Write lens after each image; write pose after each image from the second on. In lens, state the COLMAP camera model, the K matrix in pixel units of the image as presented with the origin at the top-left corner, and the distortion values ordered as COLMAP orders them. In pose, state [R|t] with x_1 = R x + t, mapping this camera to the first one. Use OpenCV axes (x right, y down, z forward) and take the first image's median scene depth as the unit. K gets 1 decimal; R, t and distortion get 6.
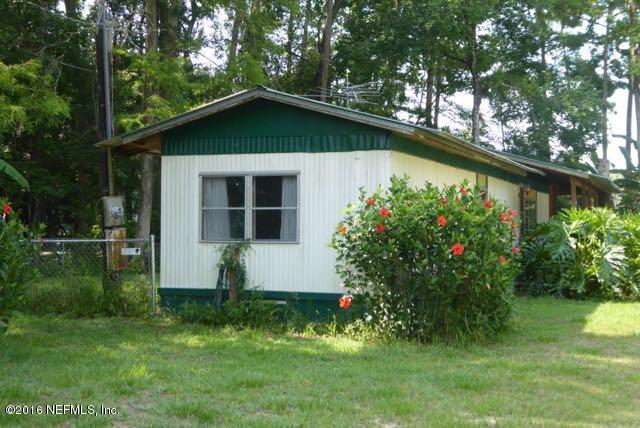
lens RADIAL K [[904.9, 0, 320.2], [0, 904.9, 213.4], [0, 0, 1]] dist [-0.021049, 0.000000]
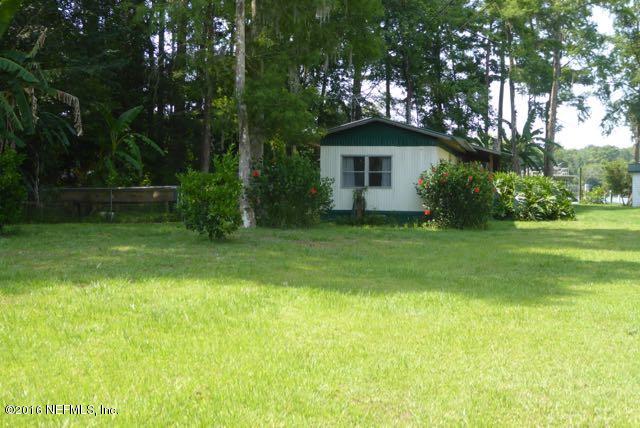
lens RADIAL K [[904.9, 0, 319.7], [0, 904.9, 214.2], [0, 0, 1]] dist [-0.021049, 0.000000]
pose [[0.986918, -0.000411, 0.161220, -0.525762], [-0.007150, 0.998901, 0.046316, -0.003751], [-0.161062, -0.046863, 0.985831, -1.073118]]
